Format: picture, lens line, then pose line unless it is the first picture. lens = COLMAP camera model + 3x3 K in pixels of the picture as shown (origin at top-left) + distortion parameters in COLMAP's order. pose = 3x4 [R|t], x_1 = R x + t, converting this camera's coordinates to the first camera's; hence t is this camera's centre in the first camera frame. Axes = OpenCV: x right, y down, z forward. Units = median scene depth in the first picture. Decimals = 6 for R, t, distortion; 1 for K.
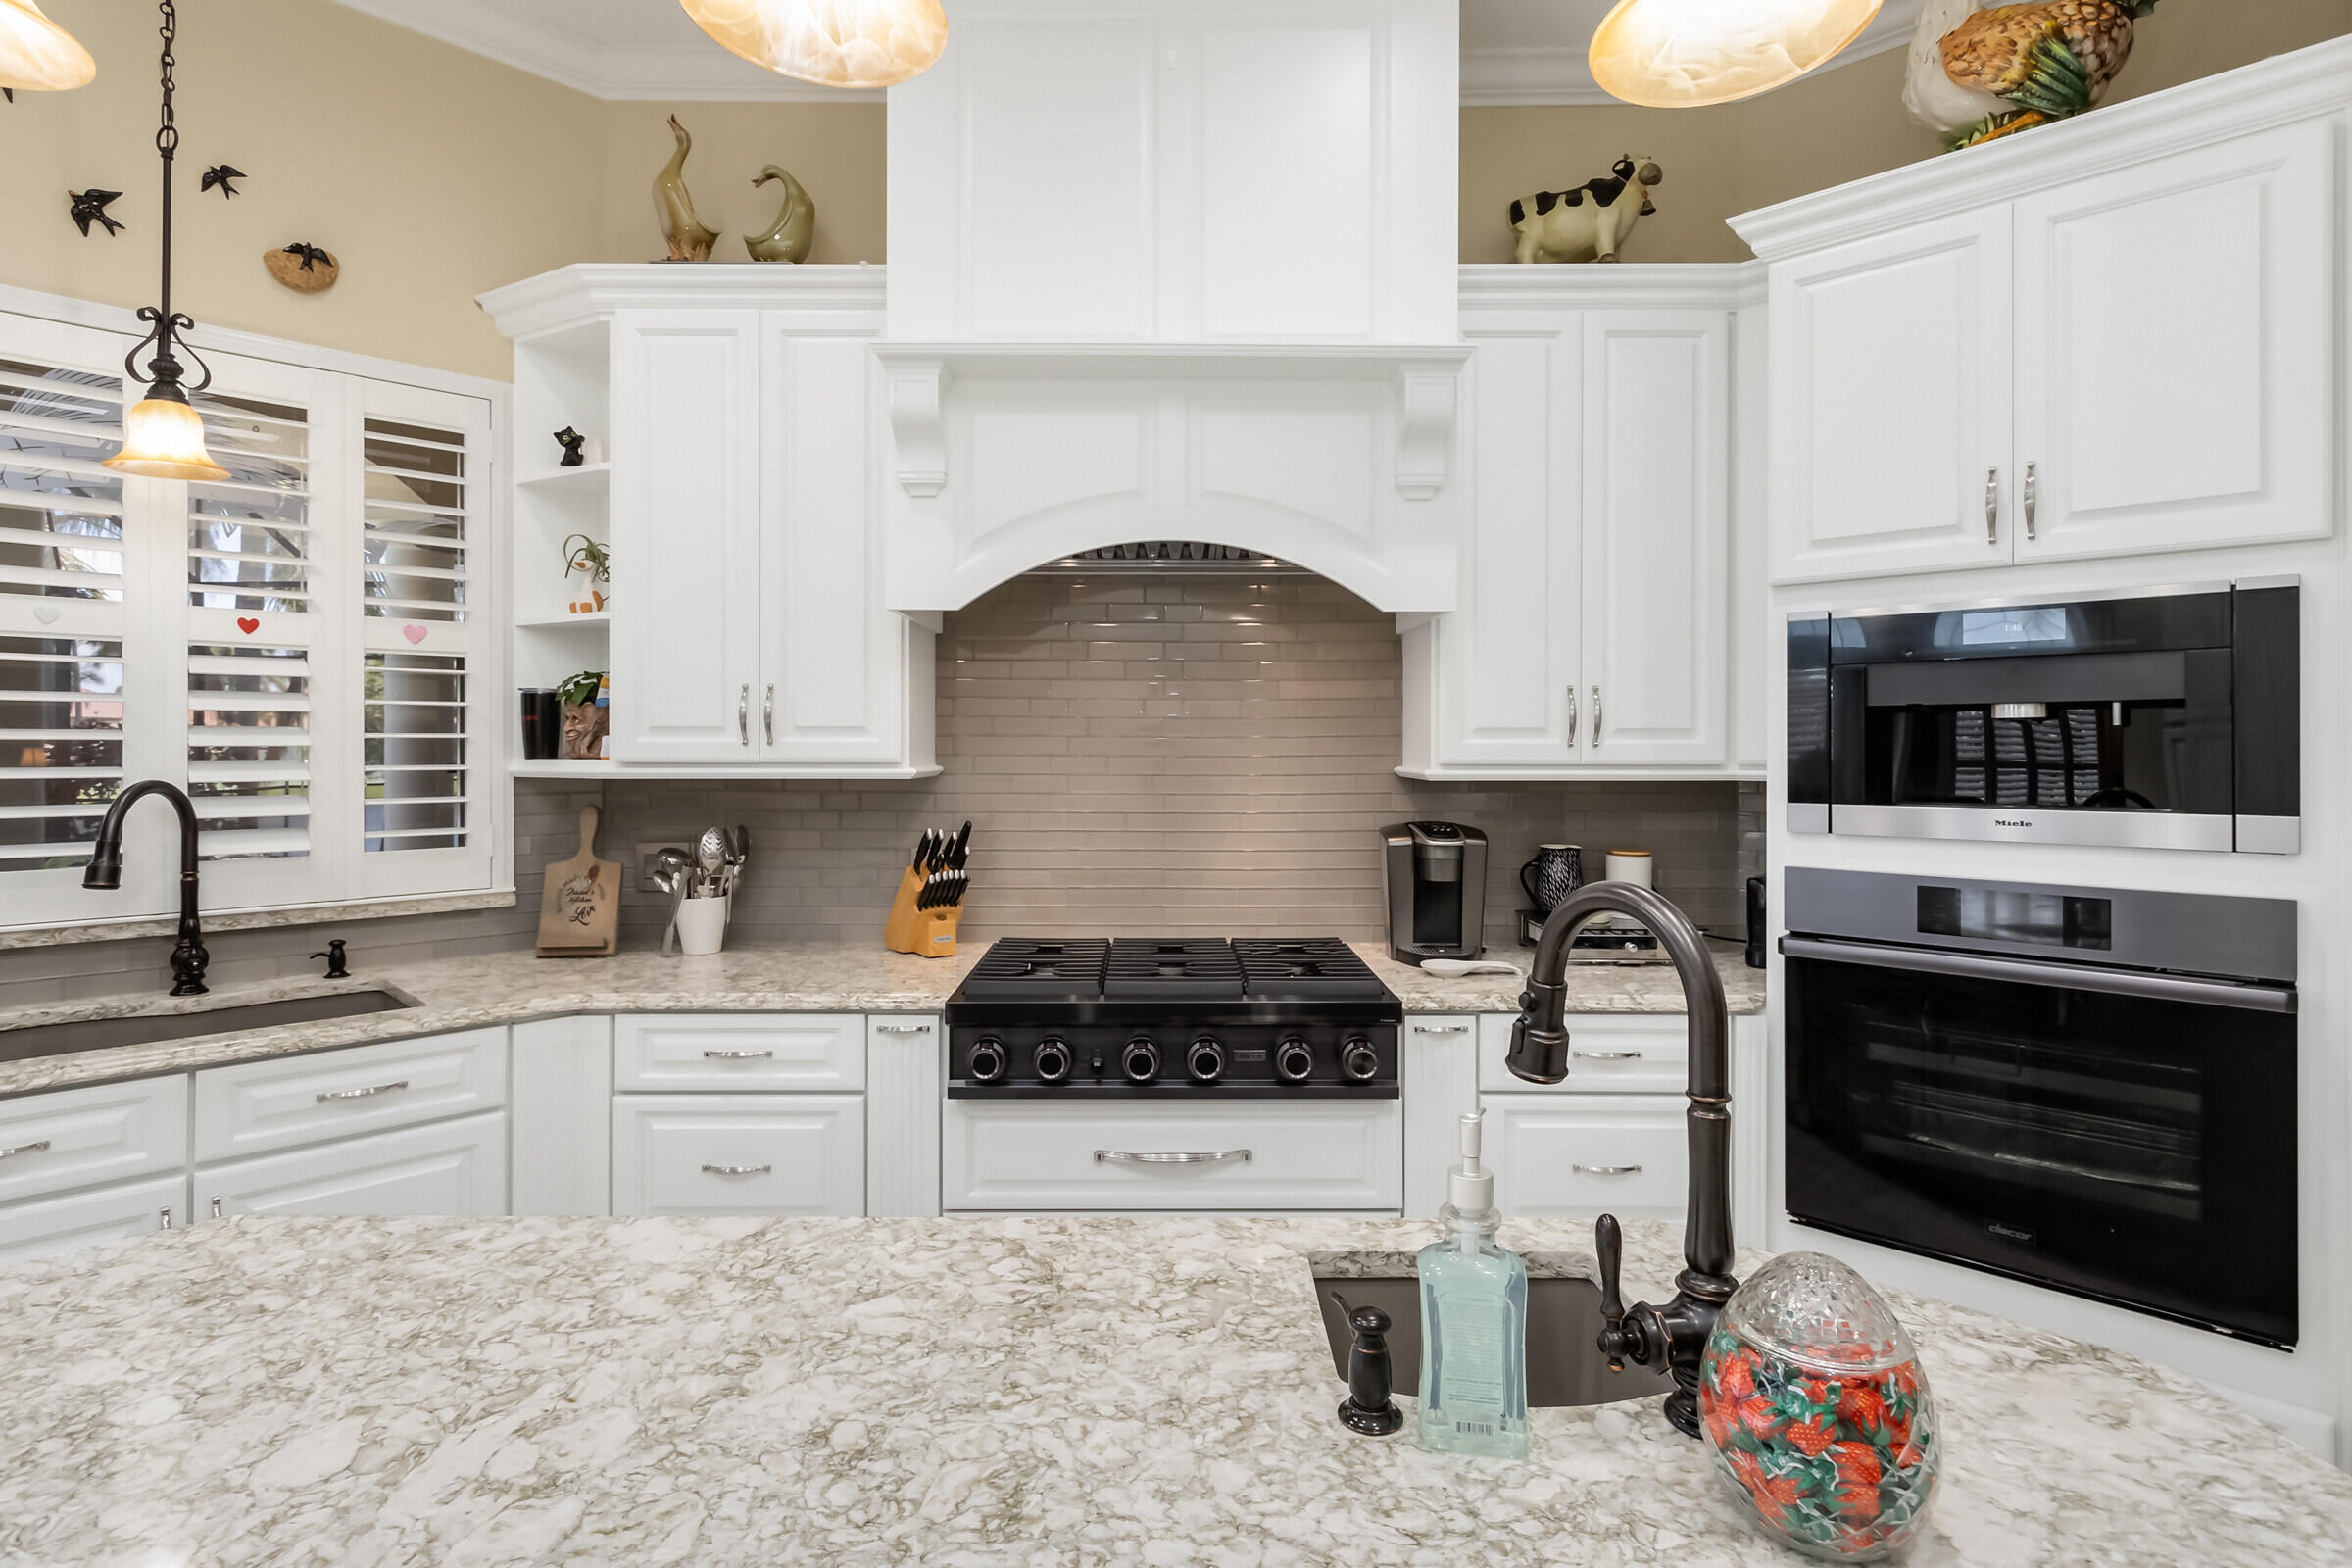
lens RADIAL K [[1165.5, 0, 1153.9], [0, 1165.5, 744.4], [0, 0, 1]] dist [-0.000412, -0.001516]
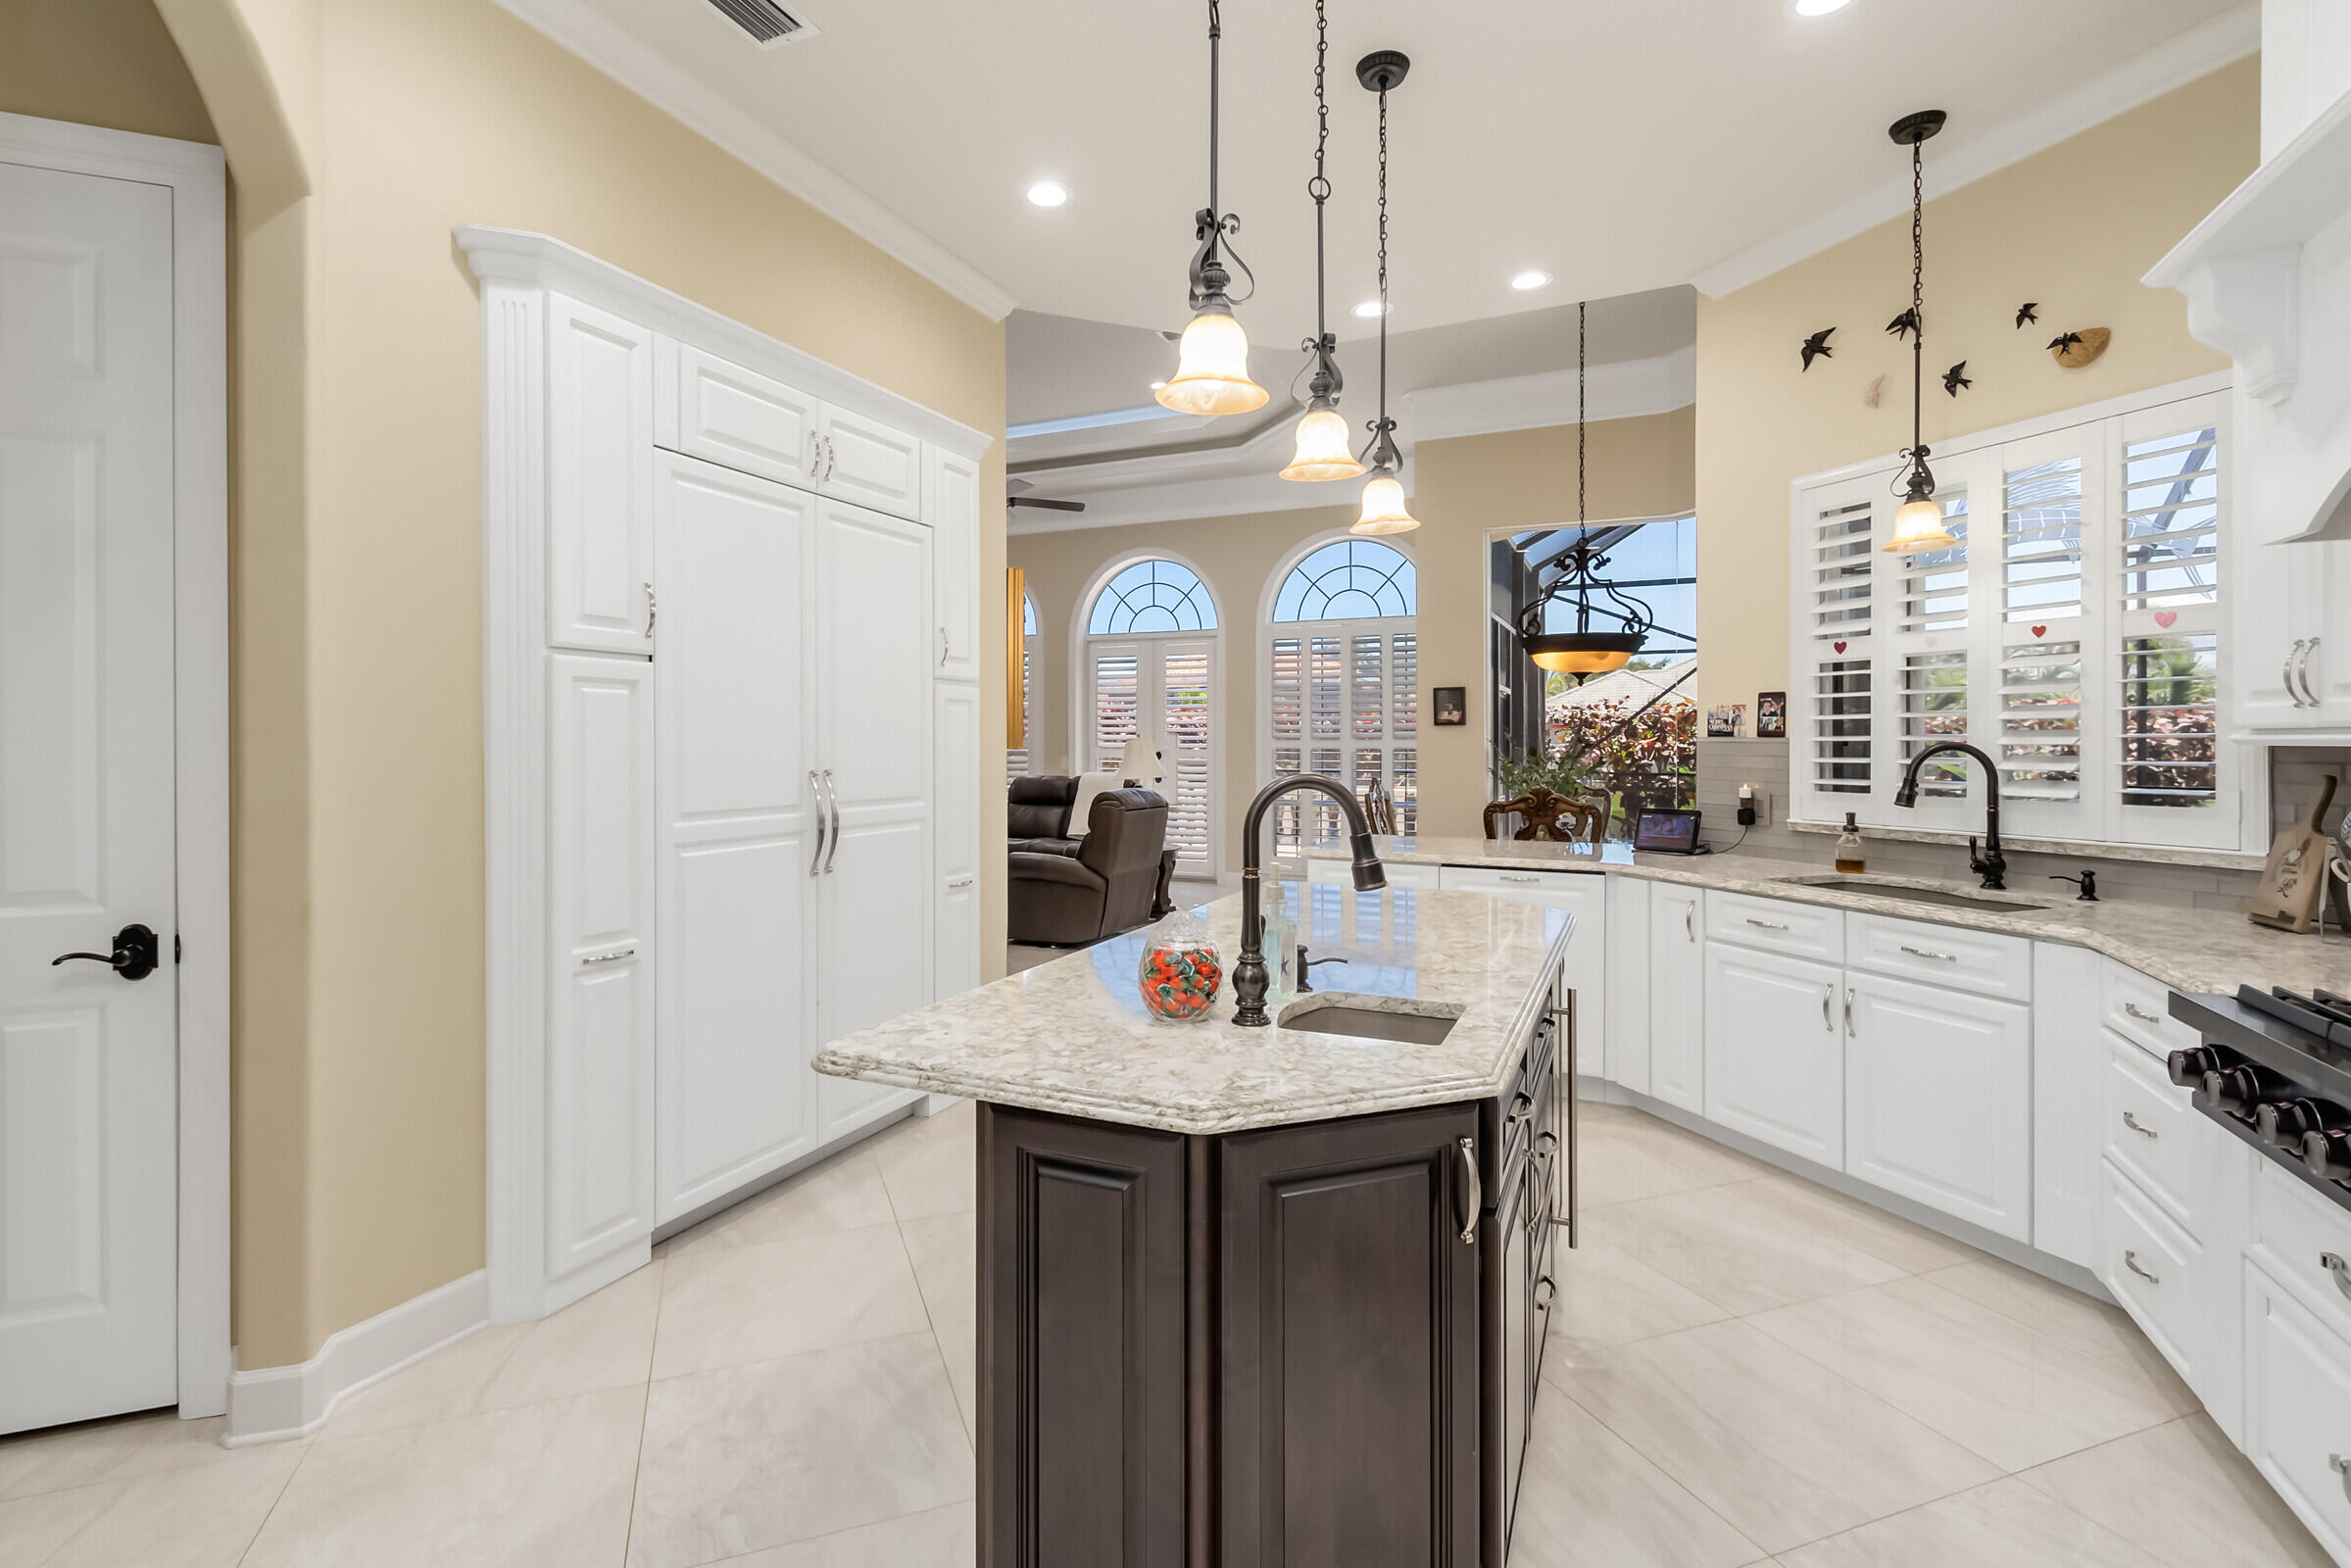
lens RADIAL K [[1106.5, 0, 1163.9], [0, 1106.5, 735.5], [0, 0, 1]] dist [0.010558, -0.000386]
pose [[-0.402329, -0.005873, -0.915476, 0.820514], [0.003315, 0.999964, -0.007872, 0.027317], [0.915489, -0.006202, -0.402295, 0.573812]]
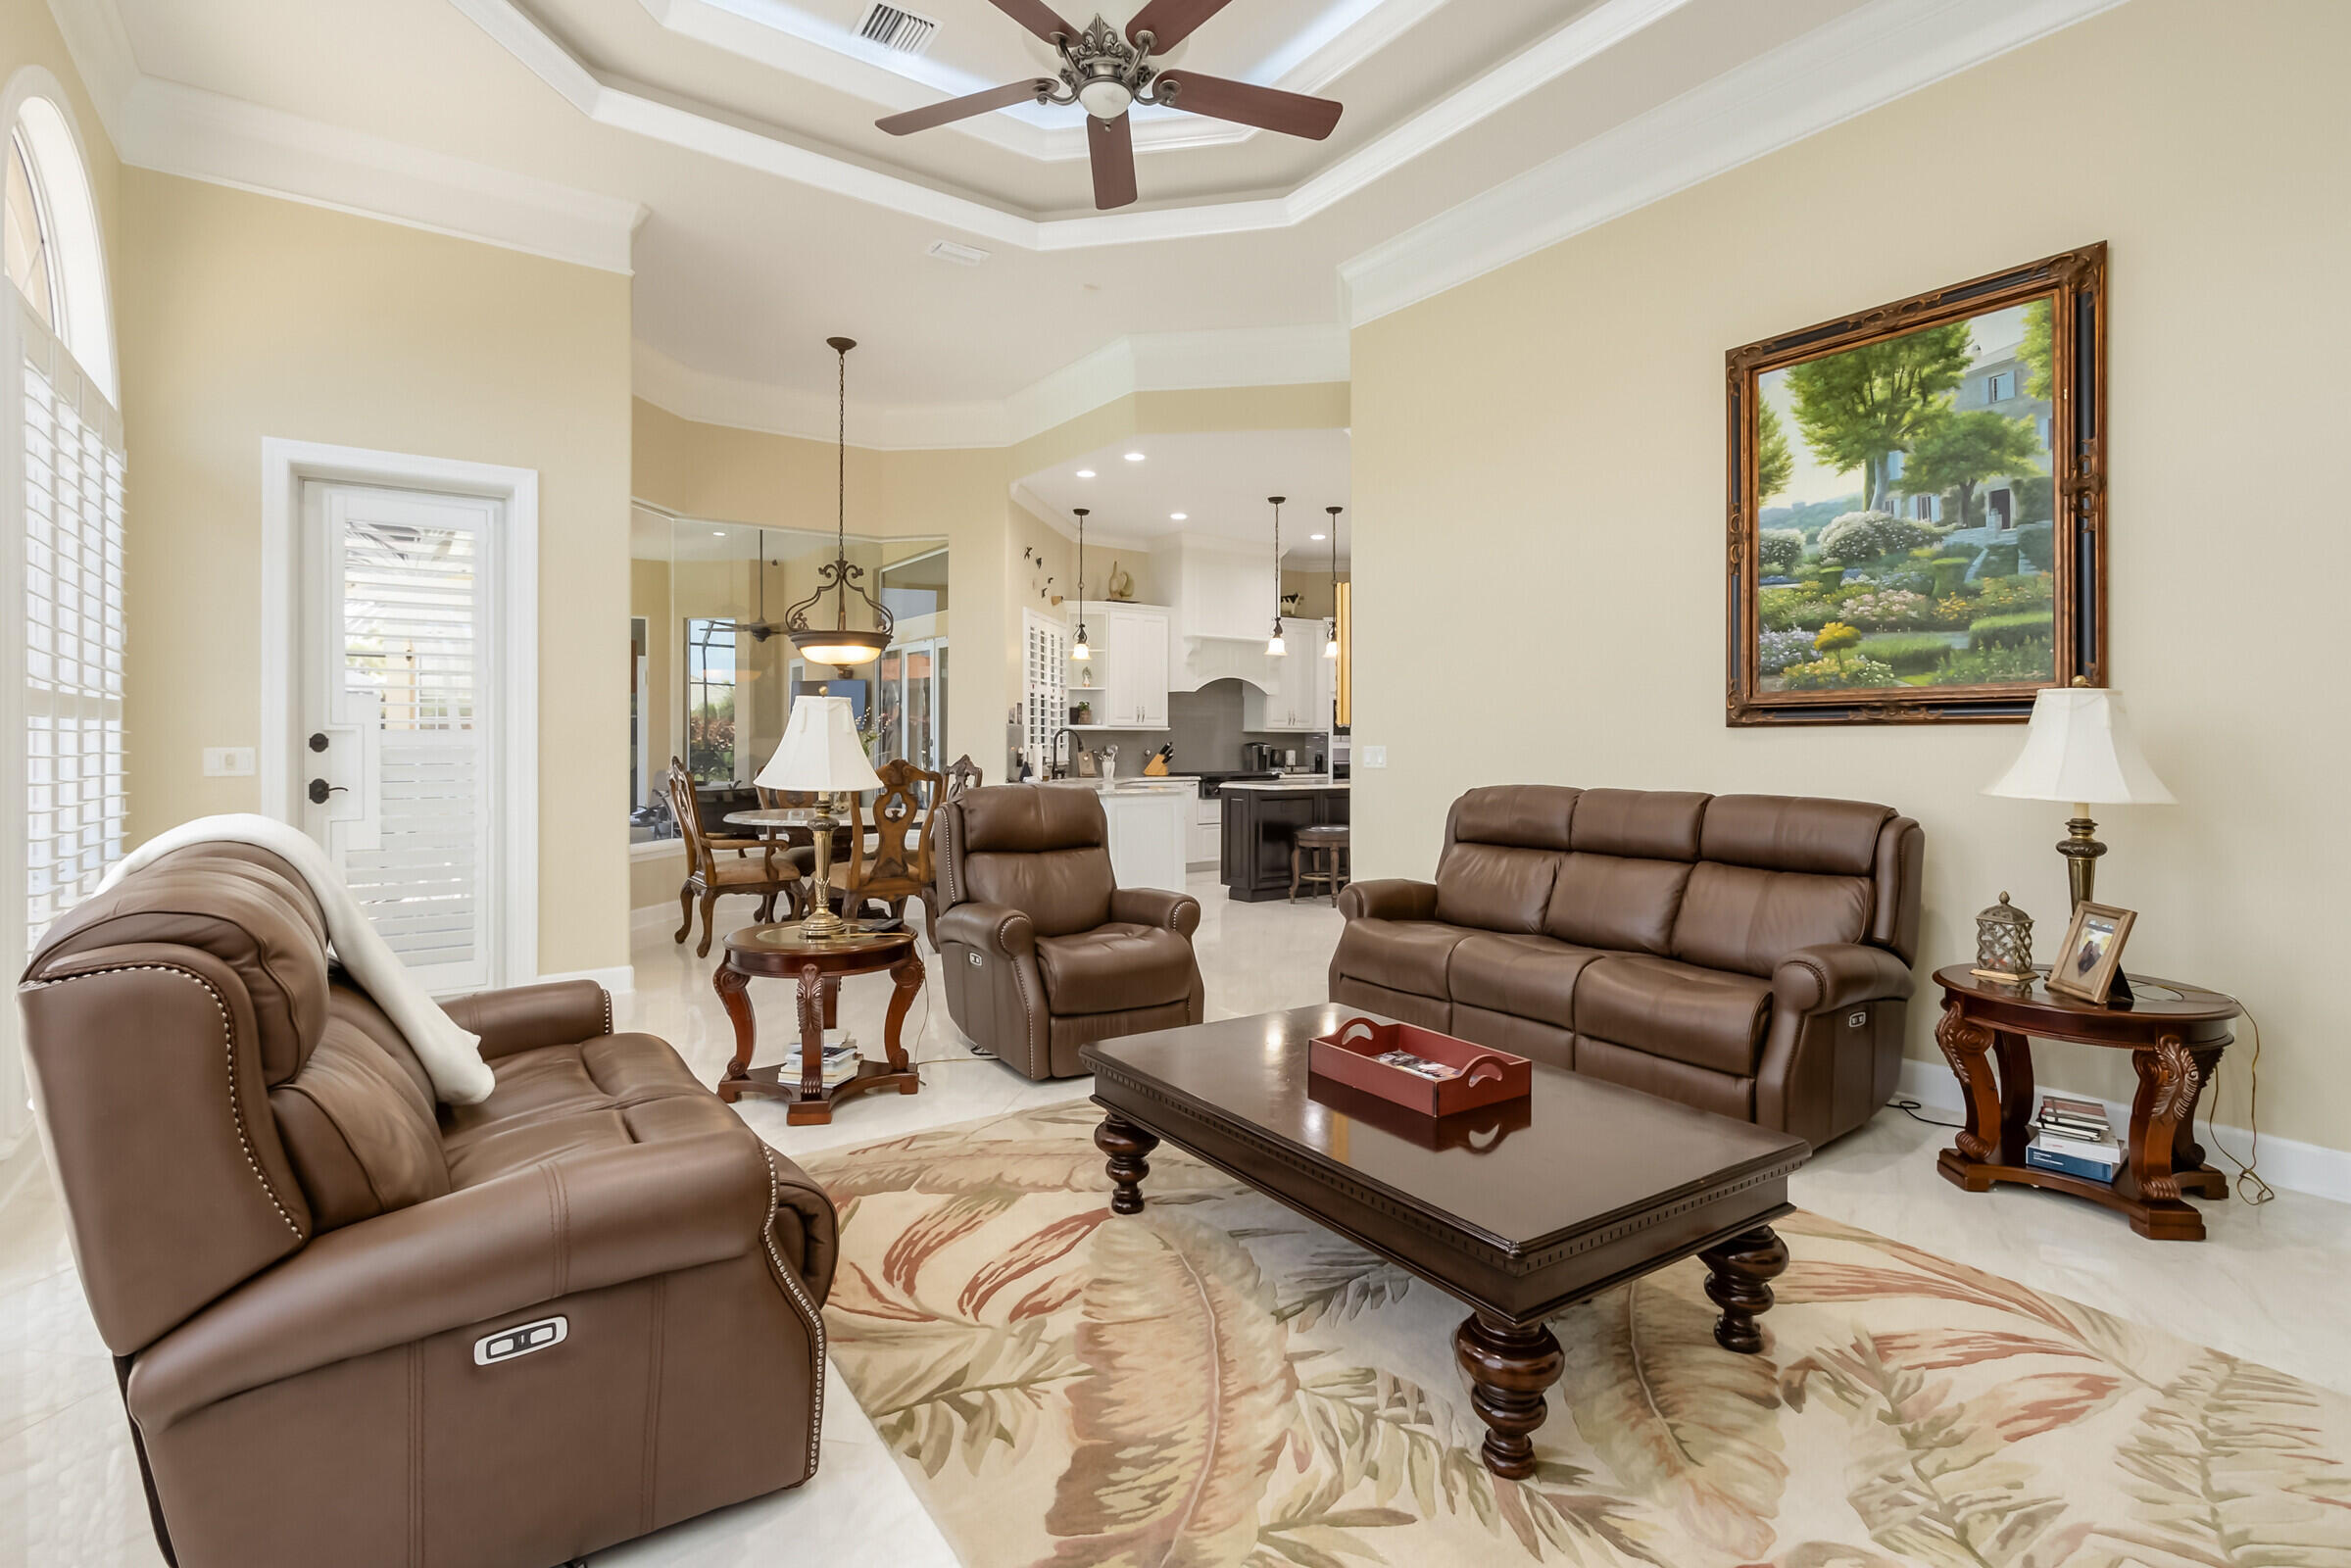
lens RADIAL K [[1106.5, 0, 1163.9], [0, 1106.5, 735.5], [0, 0, 1]] dist [0.010558, -0.000386]
pose [[0.812907, 0.006278, 0.582359, -2.656315], [-0.004035, 0.999979, -0.005149, 0.070561], [-0.582379, 0.001836, 0.812915, -2.306804]]
